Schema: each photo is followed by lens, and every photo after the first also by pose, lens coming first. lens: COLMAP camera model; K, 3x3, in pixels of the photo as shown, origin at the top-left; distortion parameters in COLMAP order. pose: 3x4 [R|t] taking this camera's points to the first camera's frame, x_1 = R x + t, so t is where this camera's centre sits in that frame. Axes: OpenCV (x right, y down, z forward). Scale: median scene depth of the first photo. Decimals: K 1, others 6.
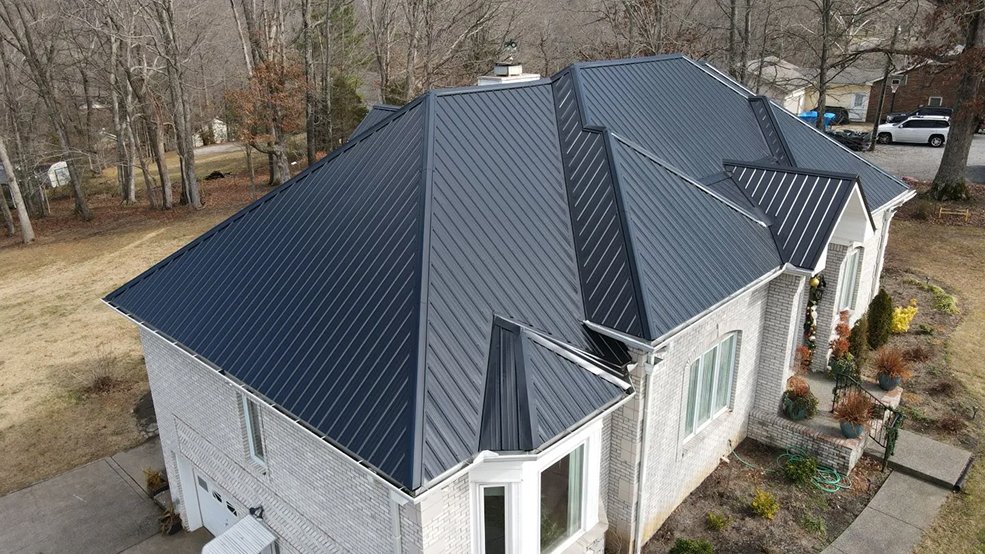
lens RADIAL K [[704.2, 0, 492.5], [0, 704.2, 275.9], [0, 0, 1]] dist [0.010467, 0.001831]
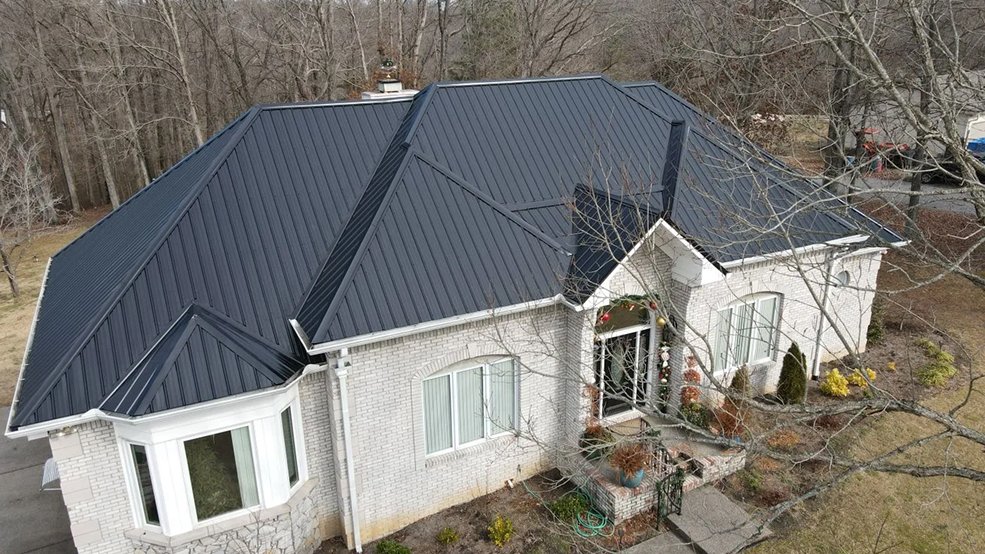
lens RADIAL K [[704.2, 0, 493.5], [0, 704.2, 278.1], [0, 0, 1]] dist [0.010467, 0.001831]
pose [[0.942688, 0.113489, -0.313784, 0.538847], [-0.113814, 0.993351, 0.017347, -0.039293], [0.313666, 0.019360, 0.949336, 0.038134]]
